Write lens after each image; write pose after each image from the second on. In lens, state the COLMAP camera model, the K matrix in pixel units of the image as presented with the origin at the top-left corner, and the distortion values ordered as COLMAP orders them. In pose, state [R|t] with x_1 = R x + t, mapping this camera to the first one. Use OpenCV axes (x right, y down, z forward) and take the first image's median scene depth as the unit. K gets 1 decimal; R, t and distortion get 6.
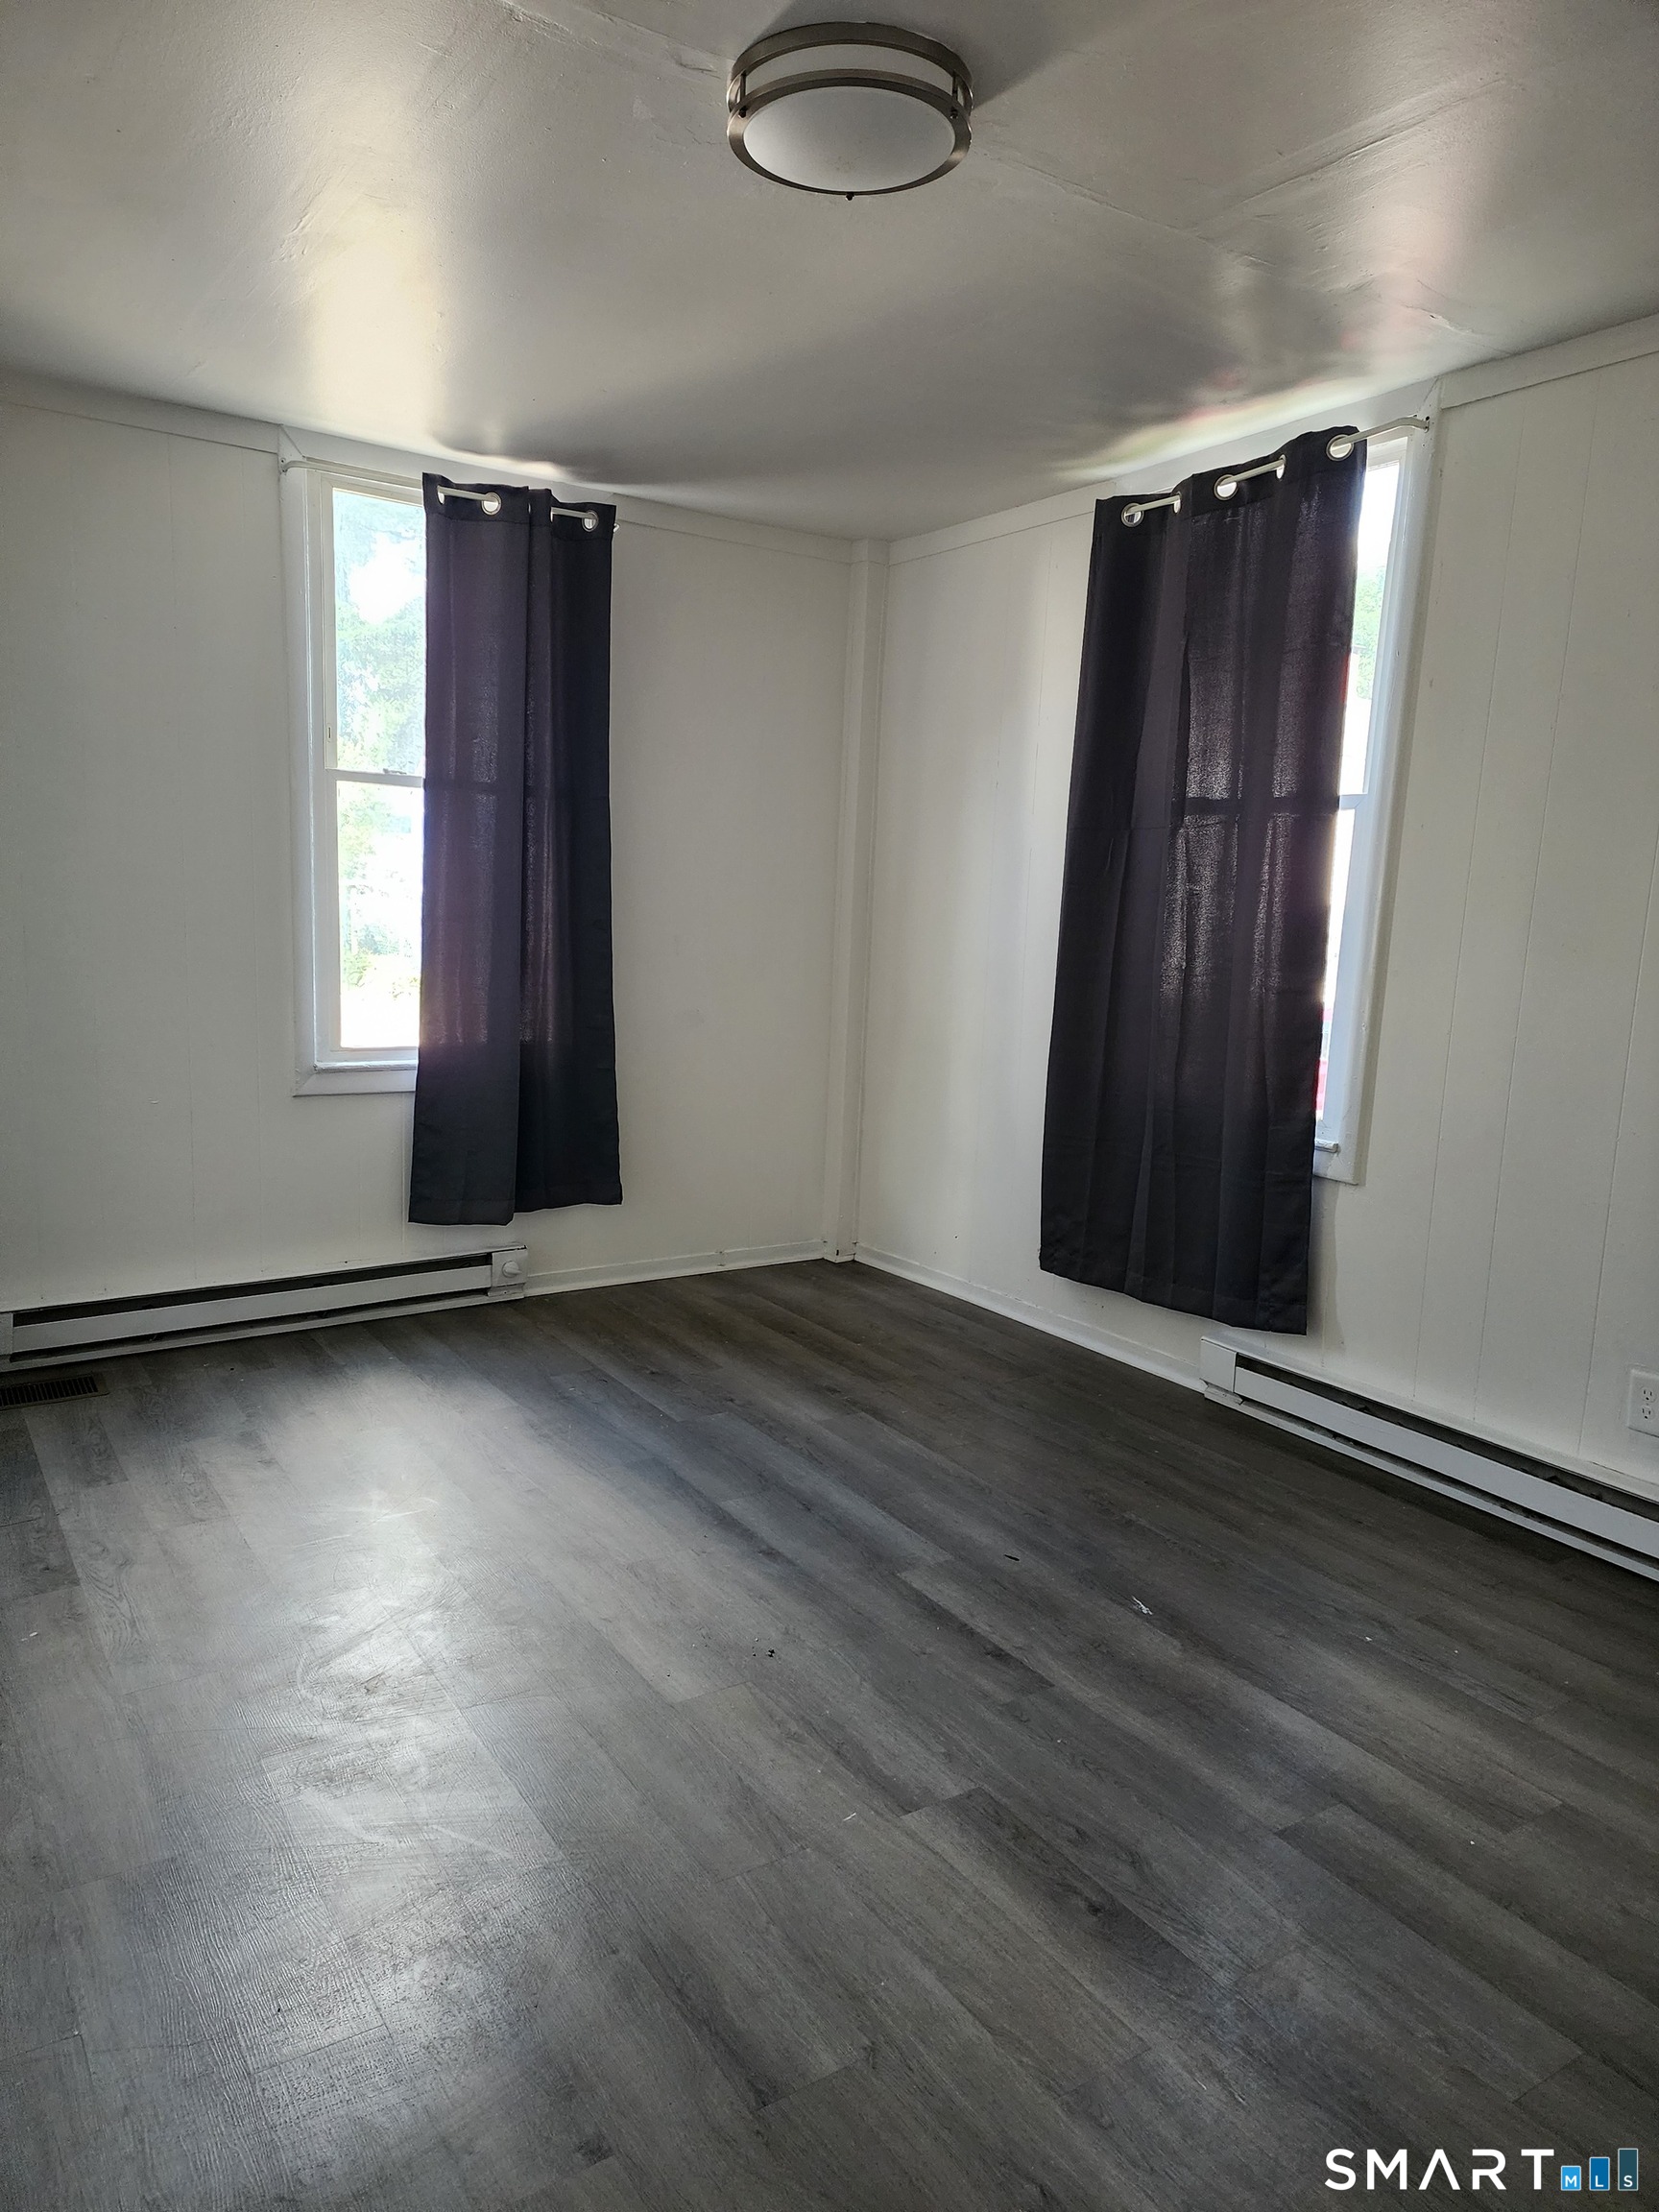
lens RADIAL K [[1468.4, 0, 782.9], [0, 1468.4, 1114.3], [0, 0, 1]] dist [0.088975, -0.074570]
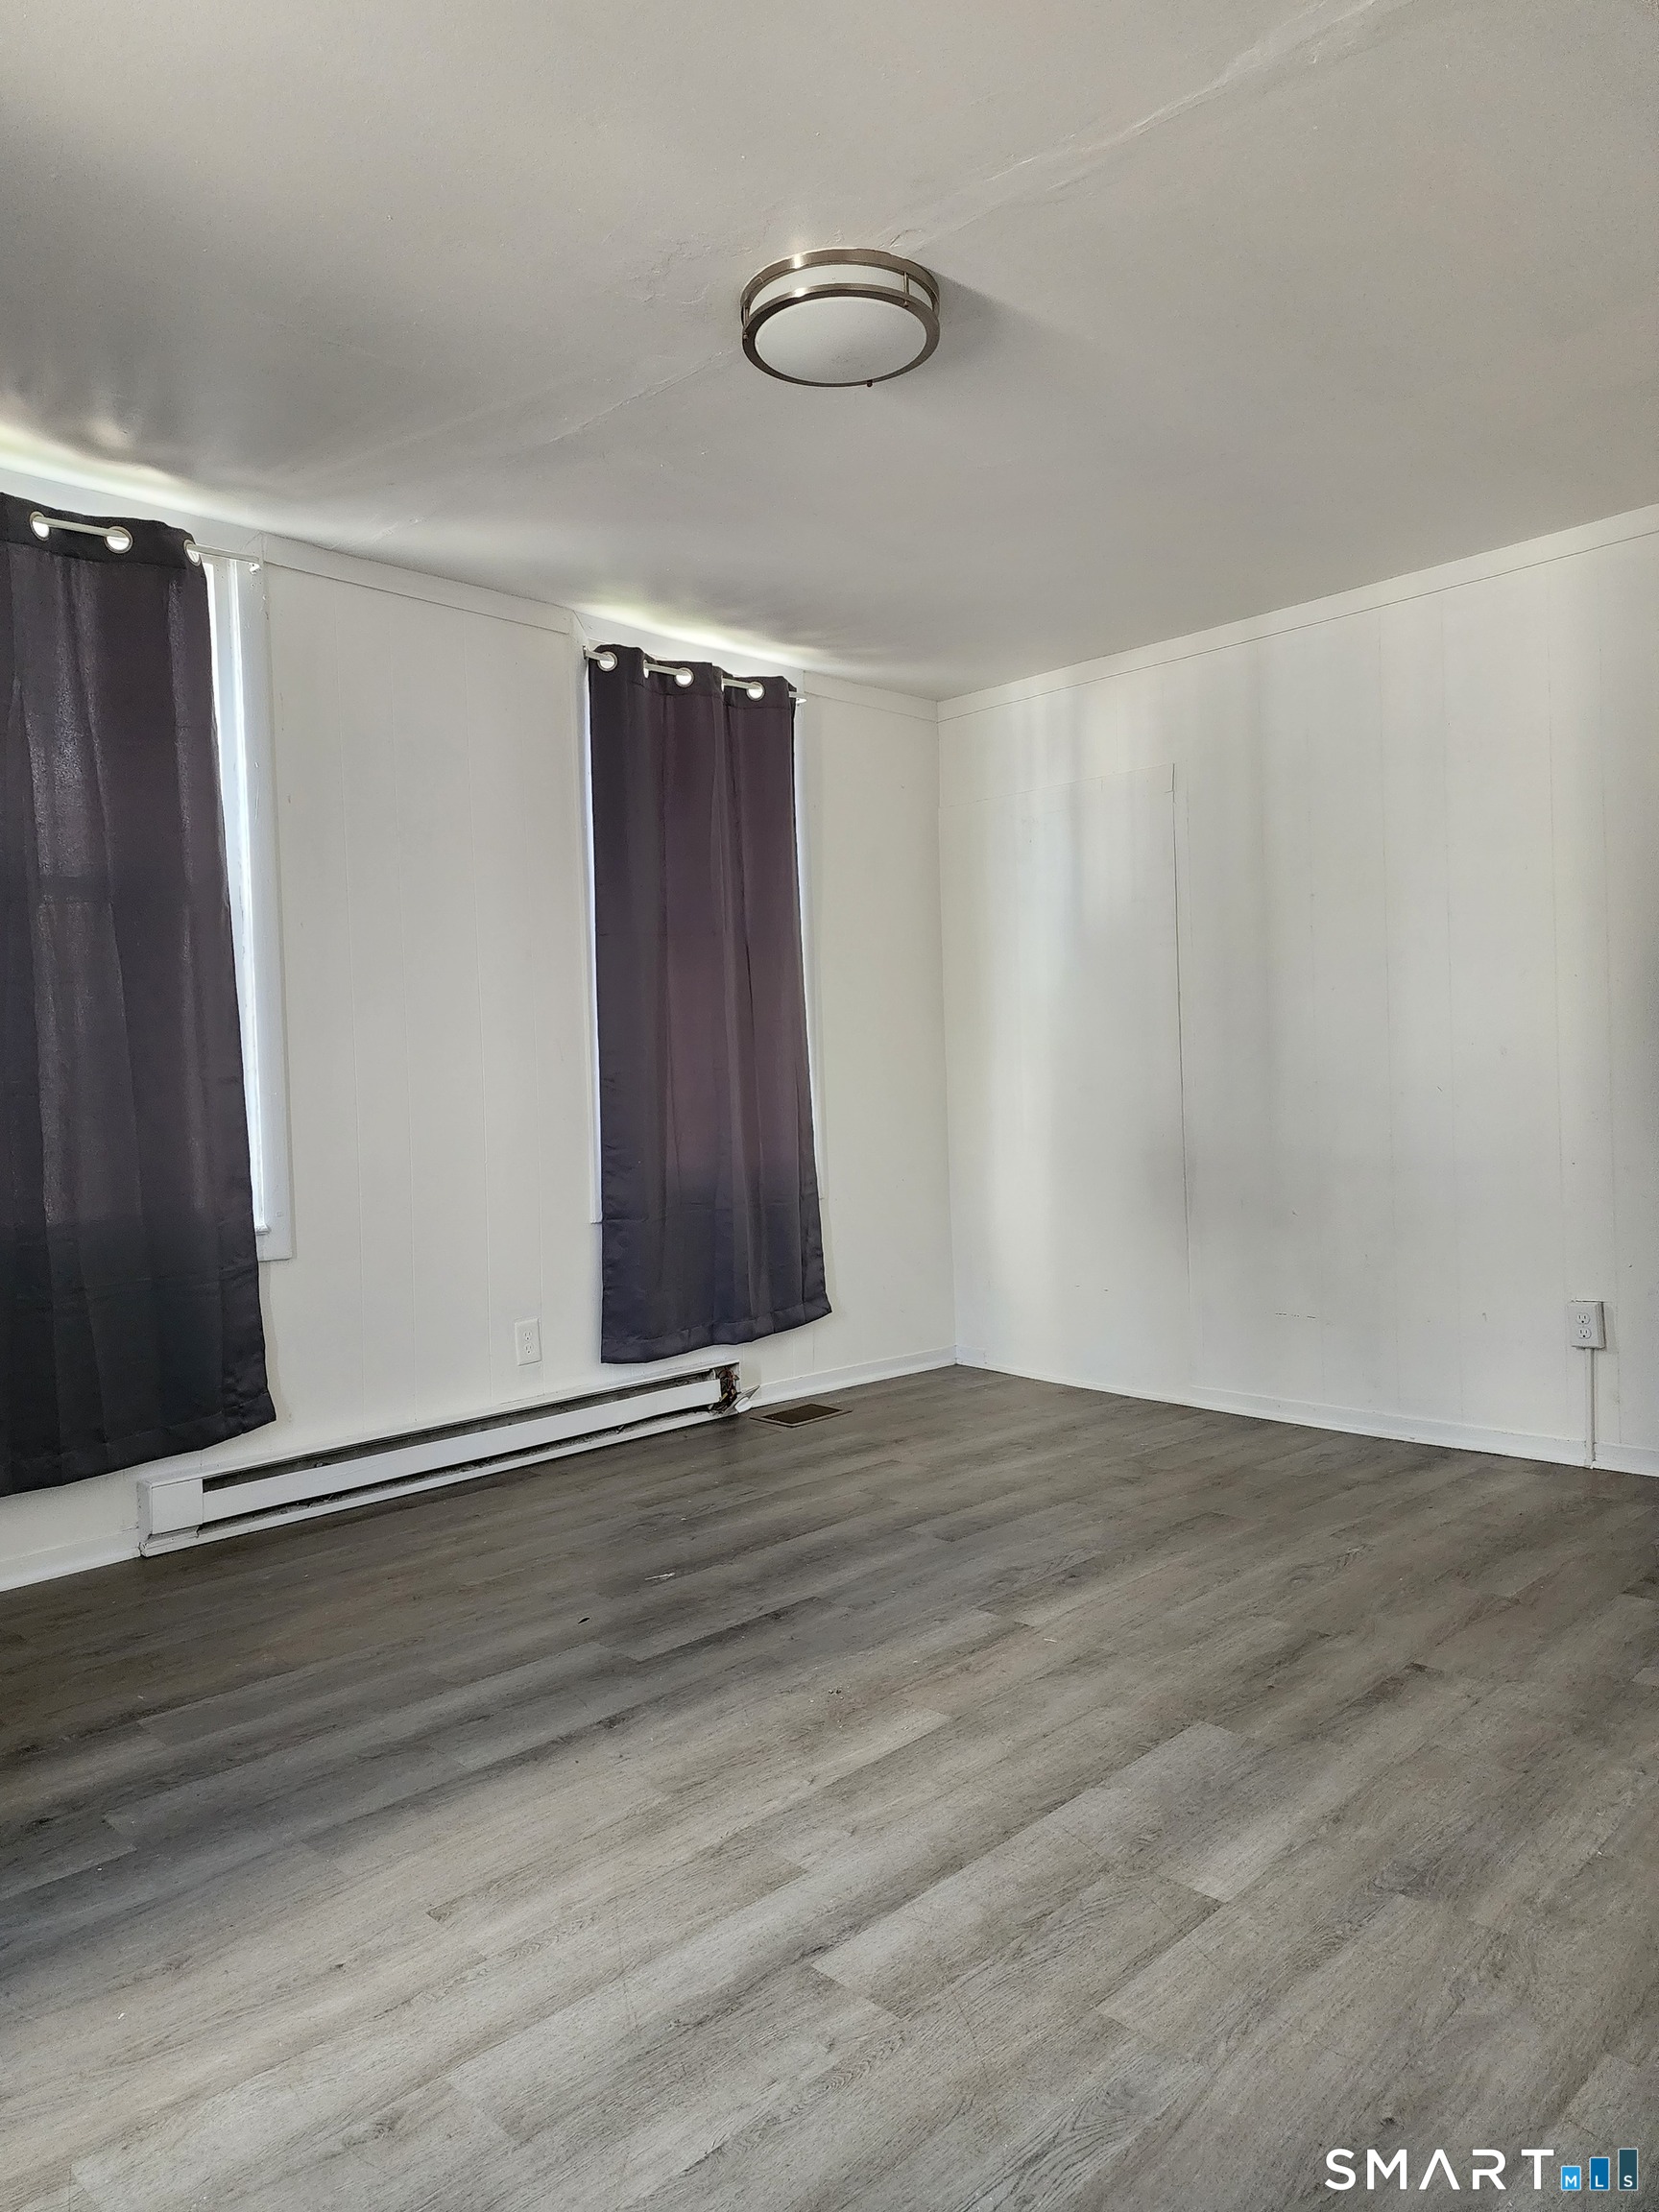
lens RADIAL K [[1468.4, 0, 821.0], [0, 1468.4, 1096.5], [0, 0, 1]] dist [0.088975, -0.074570]
pose [[-0.213389, -0.042357, 0.976049, -0.670117], [0.170254, 0.982160, 0.079844, -0.079796], [-0.962018, 0.183214, -0.202371, 0.783922]]
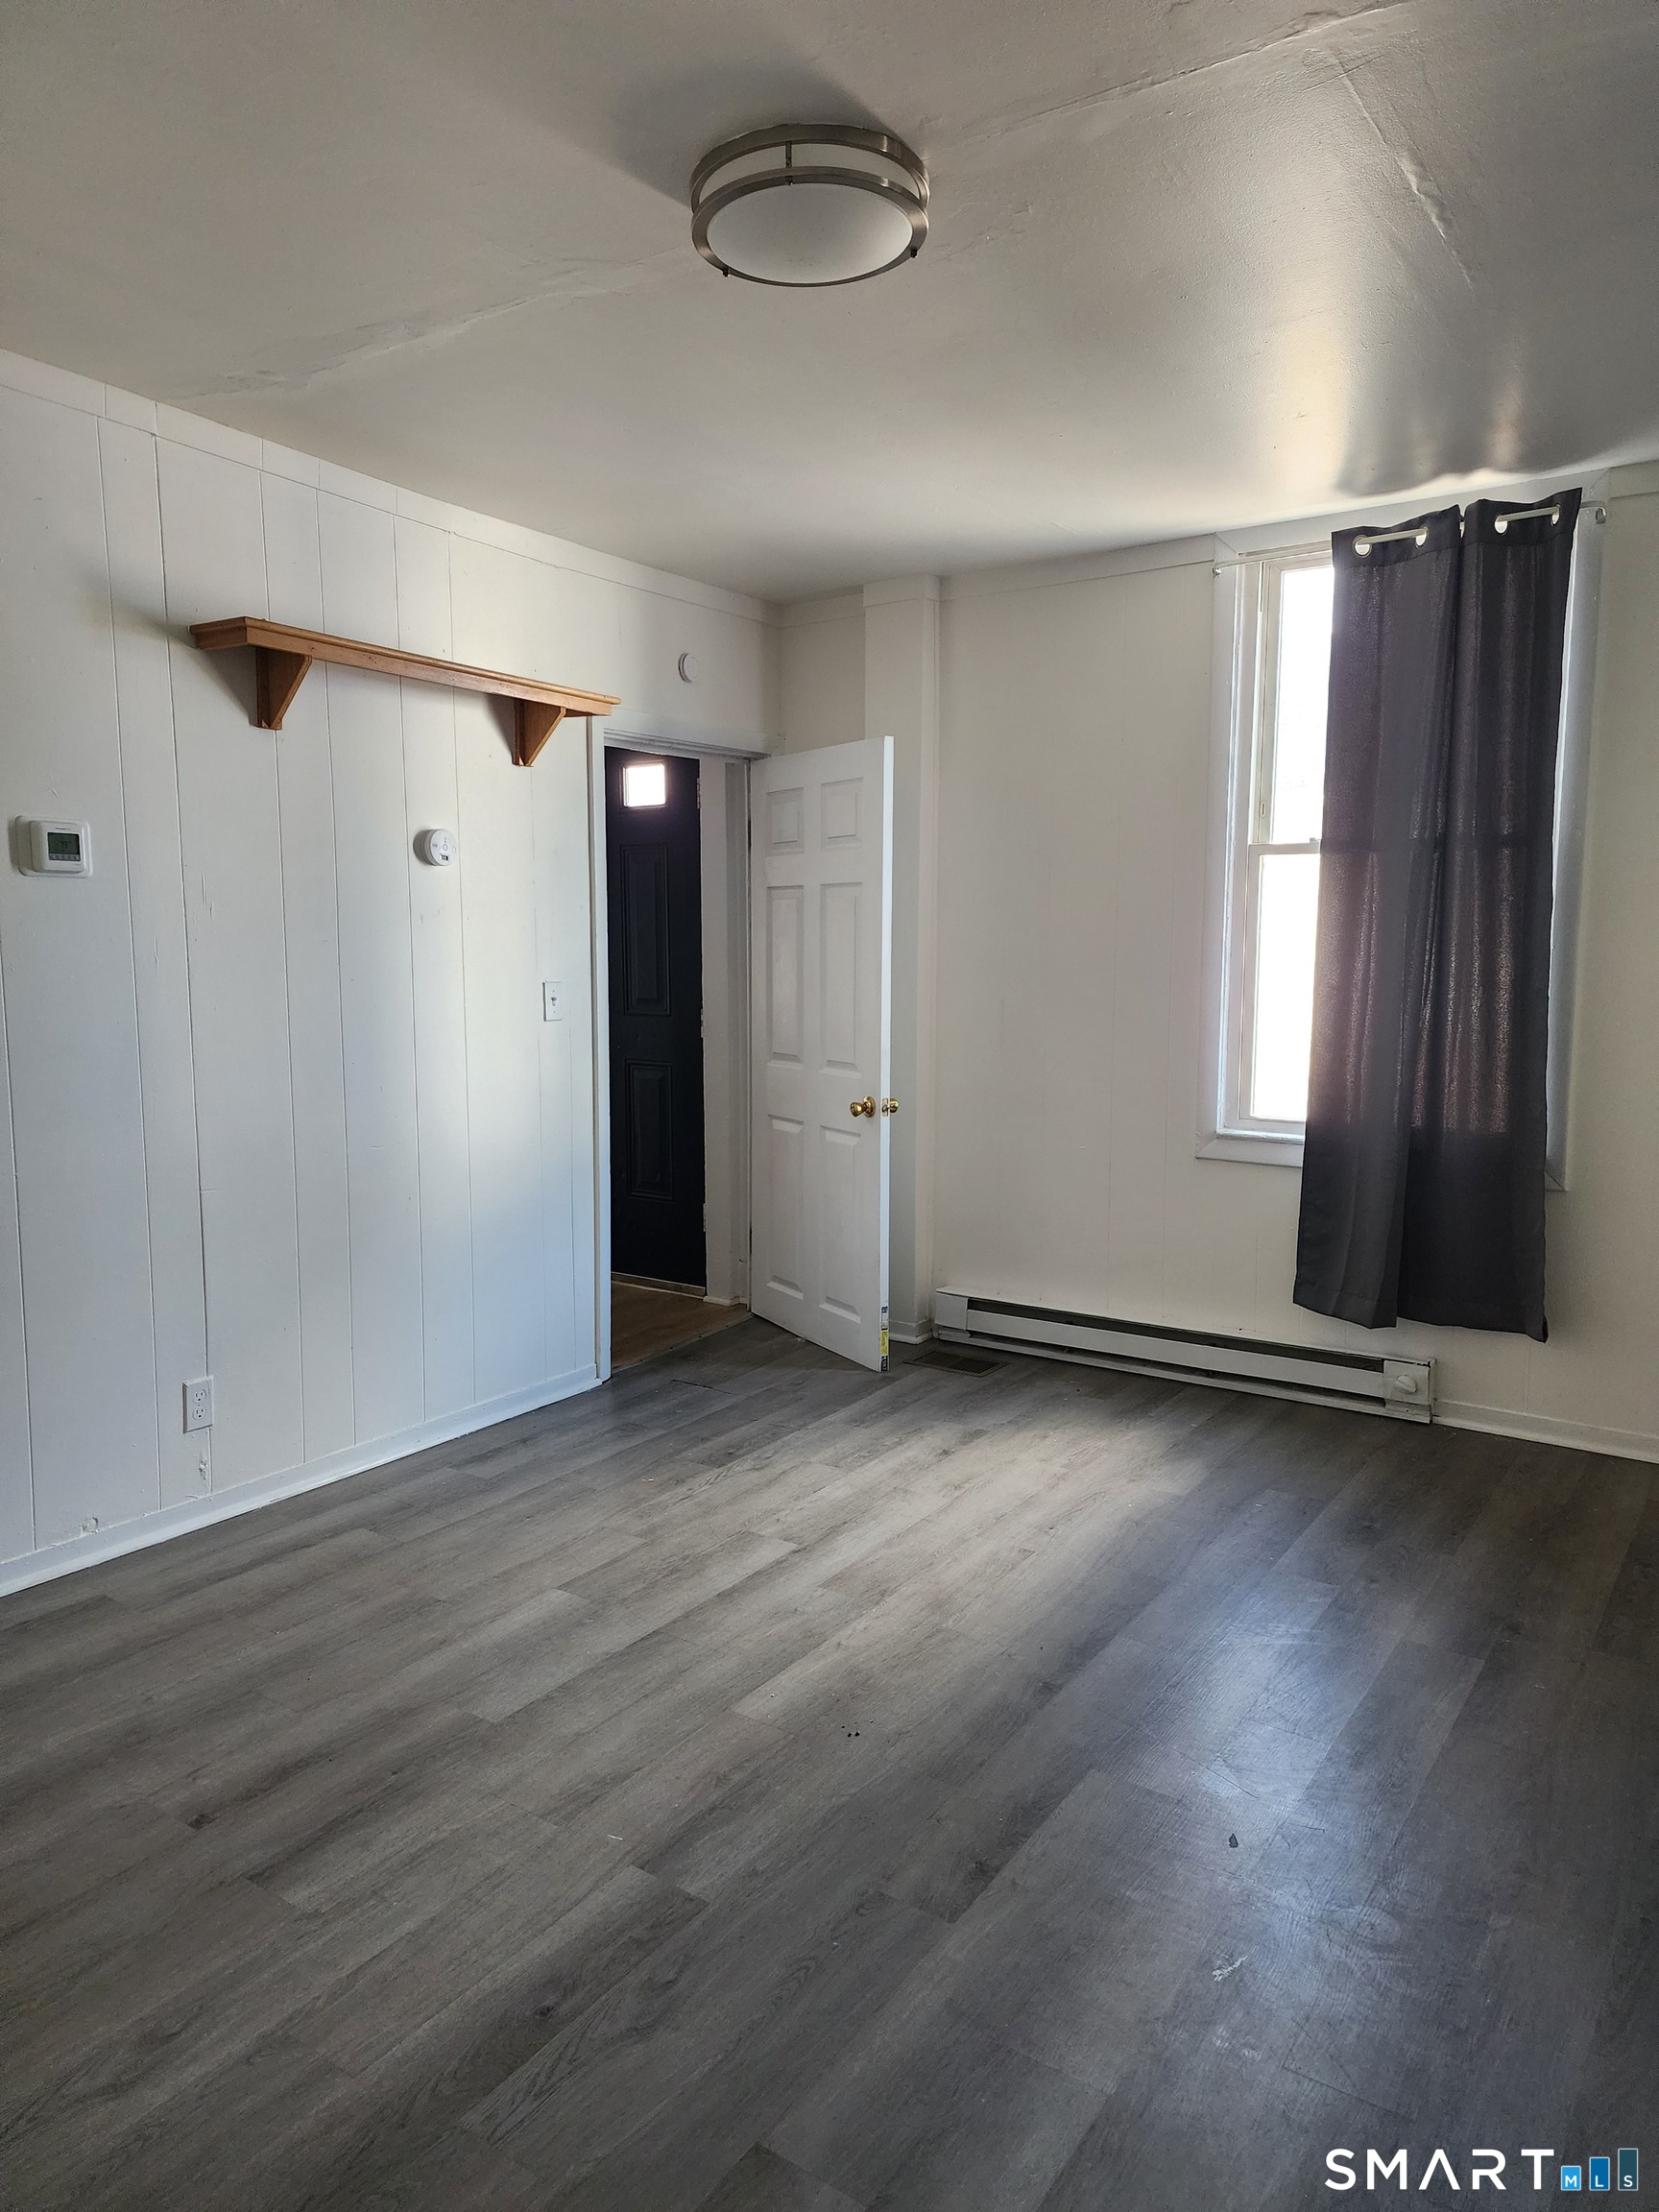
lens RADIAL K [[1468.4, 0, 822.2], [0, 1468.4, 1105.7], [0, 0, 1]] dist [0.088975, -0.074570]
pose [[0.385945, 0.072871, -0.919639, 0.588757], [-0.123842, 0.991945, 0.026628, -0.049072], [0.914172, 0.103613, 0.391860, 0.381276]]
